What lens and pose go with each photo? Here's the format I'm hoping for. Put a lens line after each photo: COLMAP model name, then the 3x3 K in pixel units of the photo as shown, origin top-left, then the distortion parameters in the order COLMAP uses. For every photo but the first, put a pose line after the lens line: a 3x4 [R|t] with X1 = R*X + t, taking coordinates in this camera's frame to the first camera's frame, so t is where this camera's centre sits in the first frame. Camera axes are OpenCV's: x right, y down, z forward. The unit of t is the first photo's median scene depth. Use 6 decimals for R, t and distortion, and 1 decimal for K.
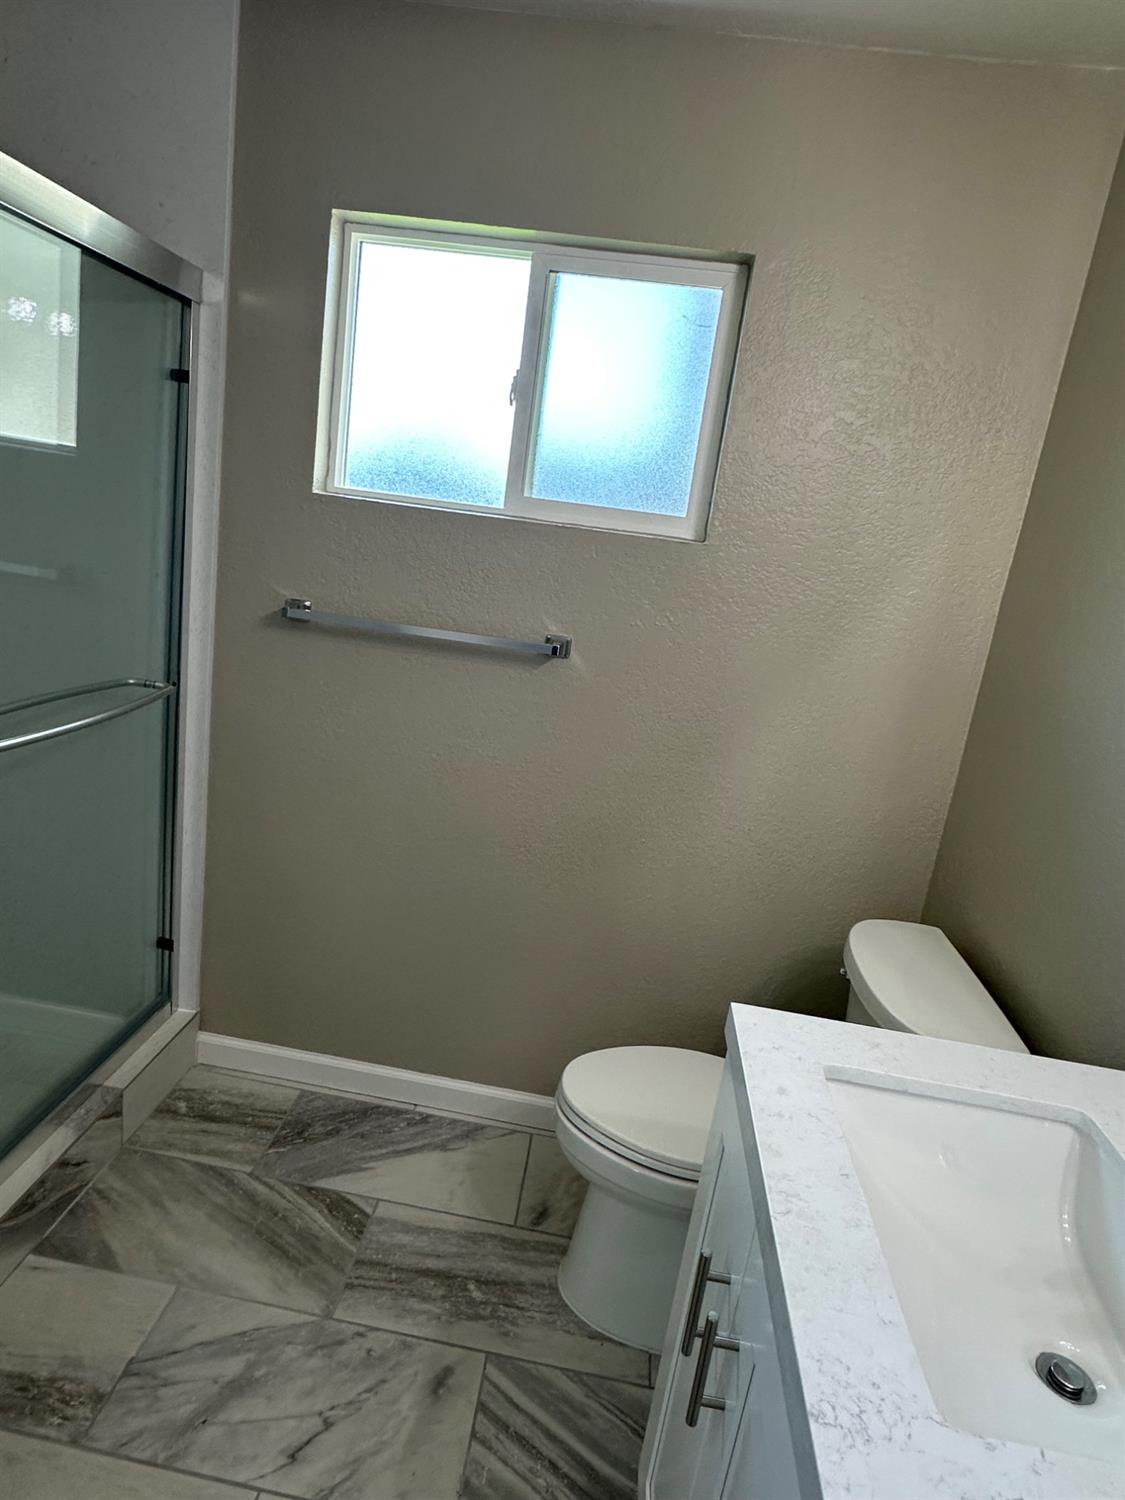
lens RADIAL K [[863.8, 0, 553.6], [0, 863.8, 743.9], [0, 0, 1]] dist [0.002000, -0.001399]
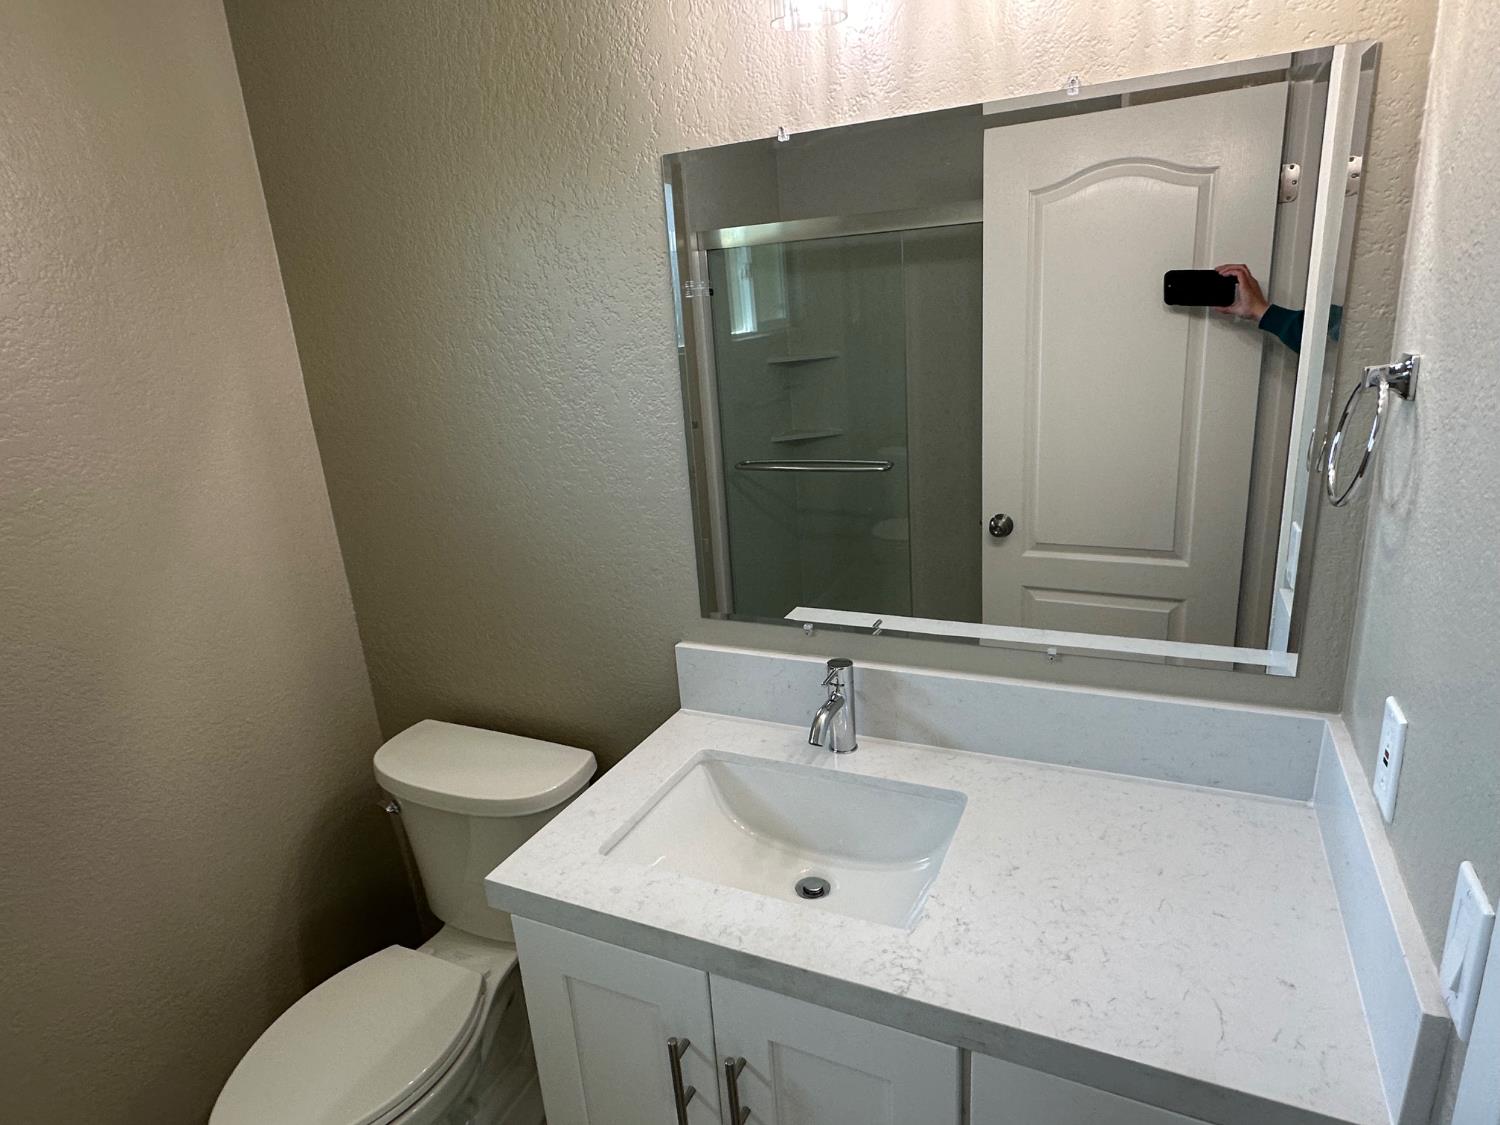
lens RADIAL K [[863.8, 0, 734.7], [0, 863.8, 588.0], [0, 0, 1]] dist [0.002000, -0.001399]
pose [[0.327216, -0.433099, 0.839854, -0.444546], [0.347766, 0.881597, 0.319132, -0.240272], [-0.878629, 0.187648, 0.439090, 0.295393]]
